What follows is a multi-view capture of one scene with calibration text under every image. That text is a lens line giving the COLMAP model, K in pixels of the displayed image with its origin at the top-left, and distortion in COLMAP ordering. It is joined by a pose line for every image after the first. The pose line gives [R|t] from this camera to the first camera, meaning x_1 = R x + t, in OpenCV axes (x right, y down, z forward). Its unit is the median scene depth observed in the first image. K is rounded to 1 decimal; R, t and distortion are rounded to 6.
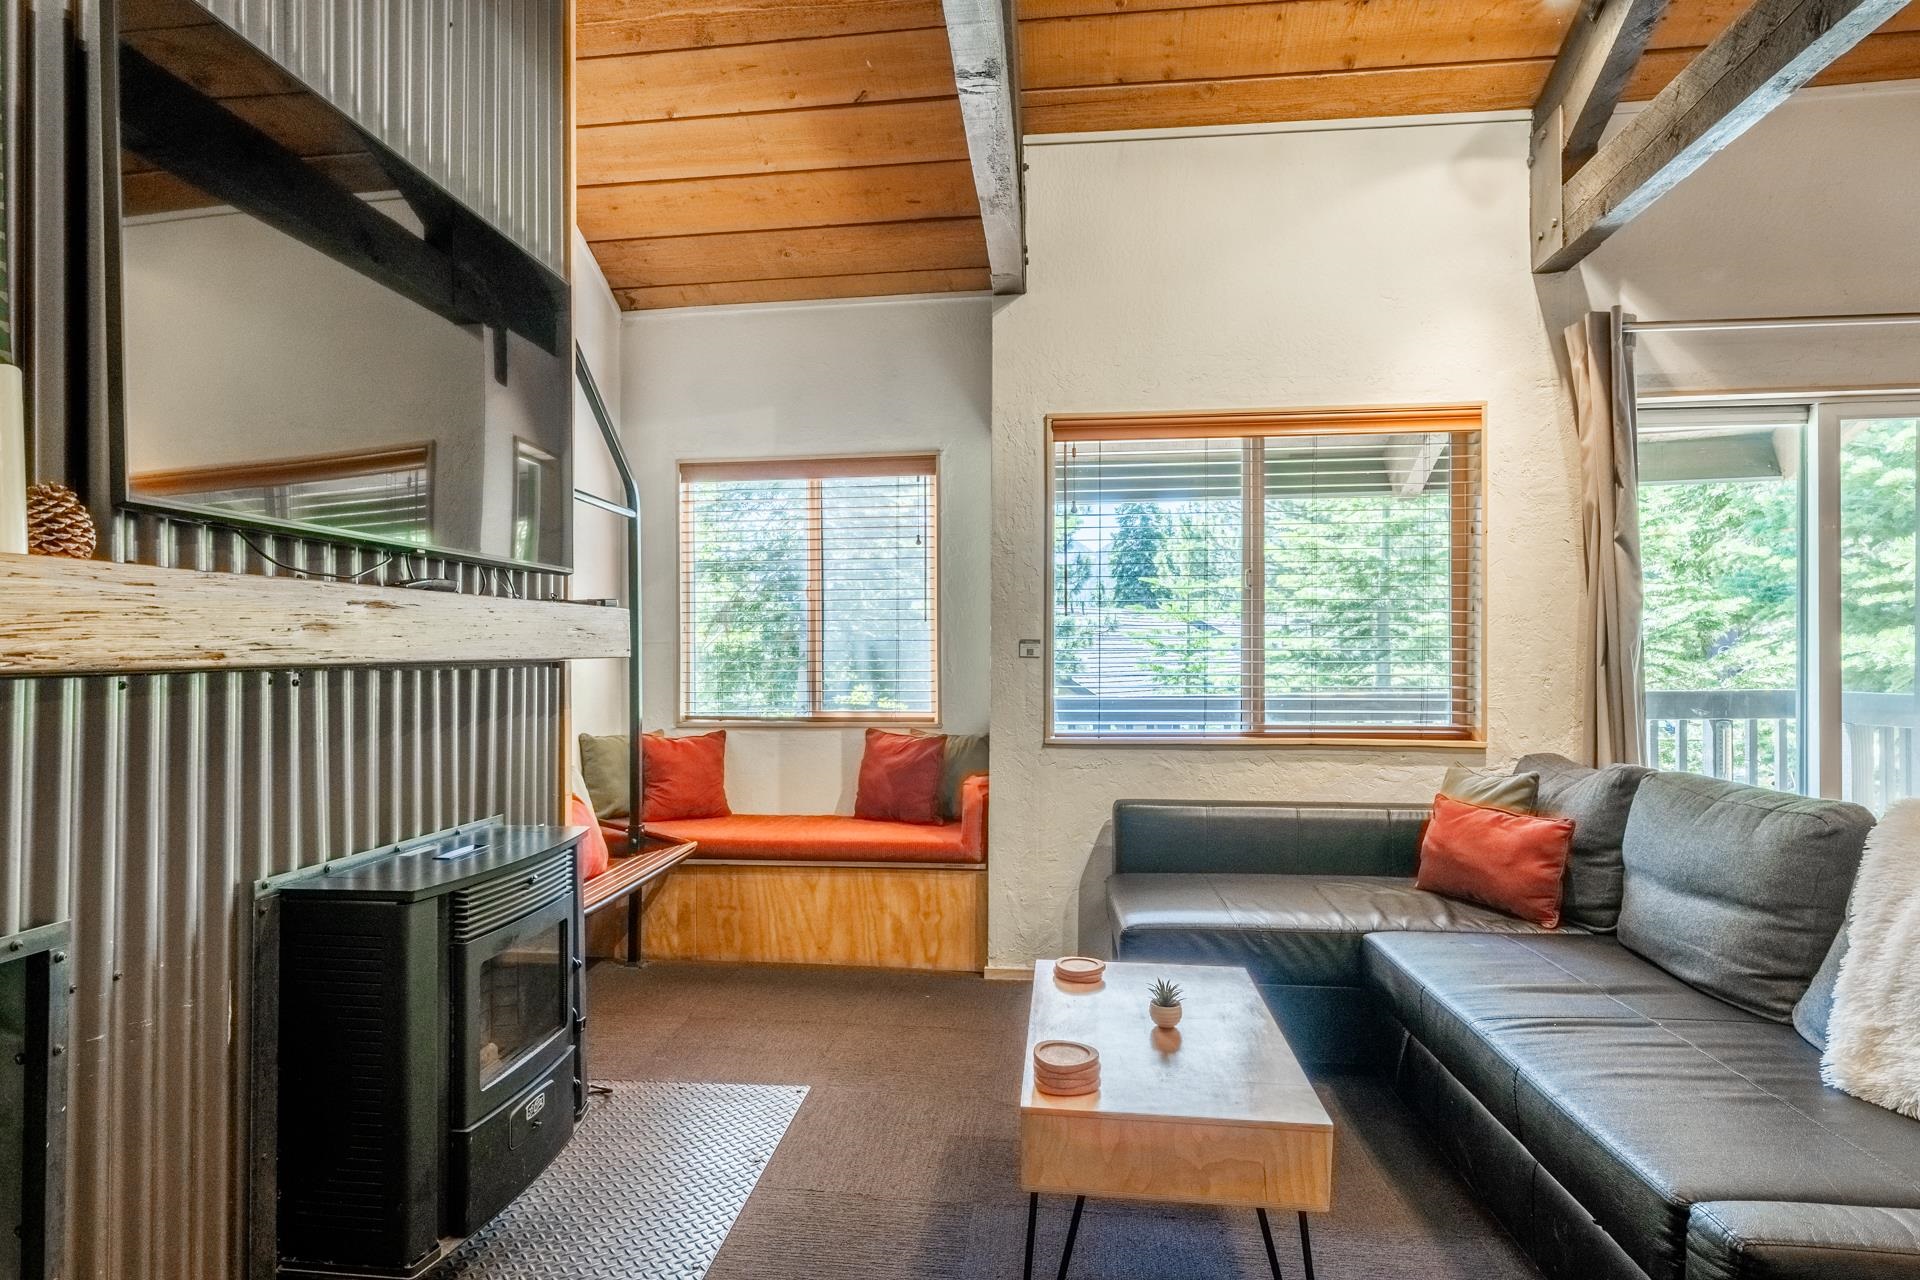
lens RADIAL K [[1000.0, 0, 957.1], [0, 1000.0, 644.0], [0, 0, 1]] dist [-0.003789, -0.001598]
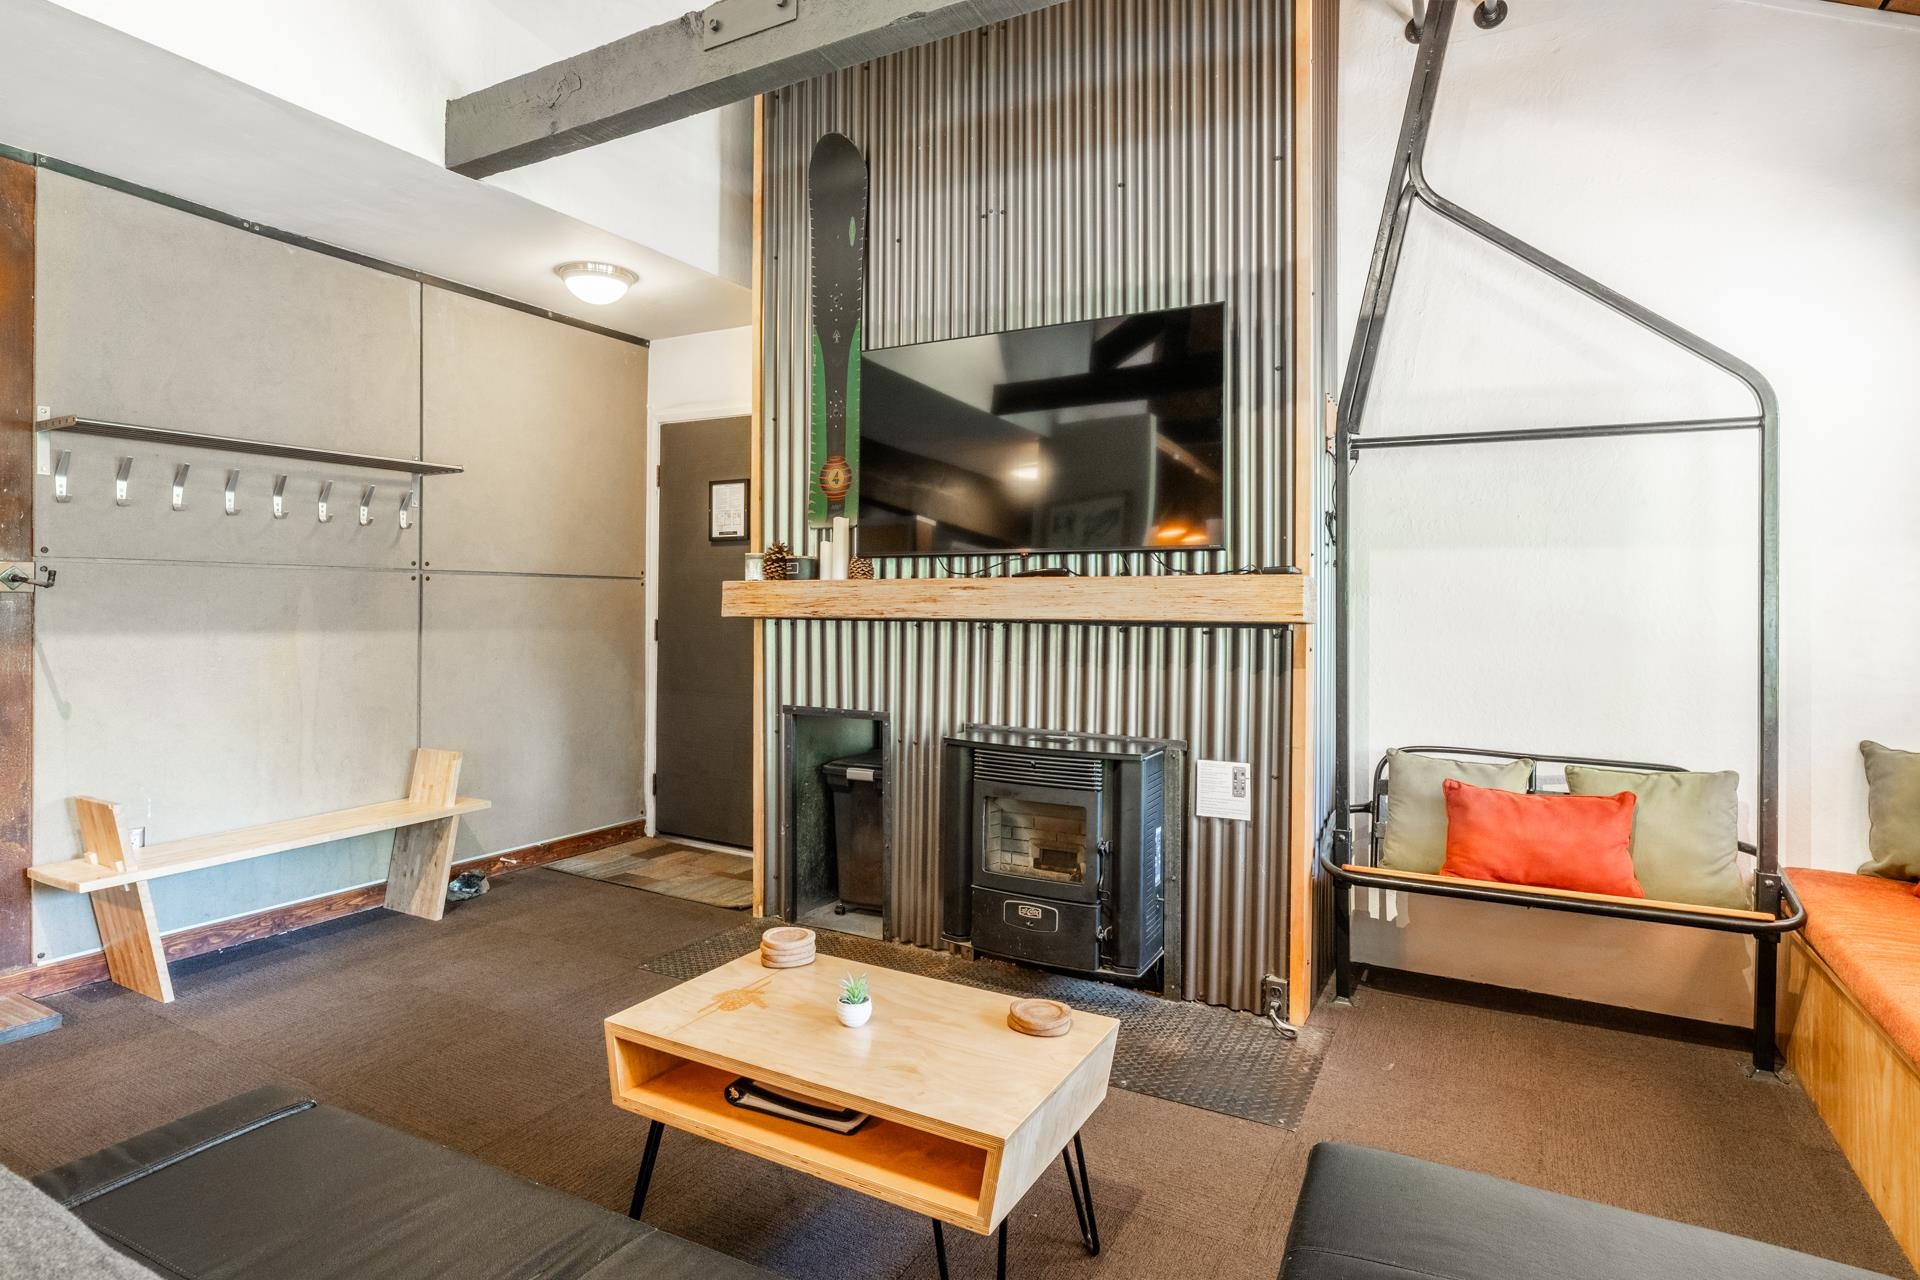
lens RADIAL K [[1007.3, 0, 958.0], [0, 1007.3, 613.0], [0, 0, 1]] dist [-0.000960, -0.000193]
pose [[-0.388416, 0.009342, -0.921437, 1.084842], [0.003958, 0.999956, 0.008470, -0.007289], [0.921476, -0.000358, -0.388436, 1.624554]]
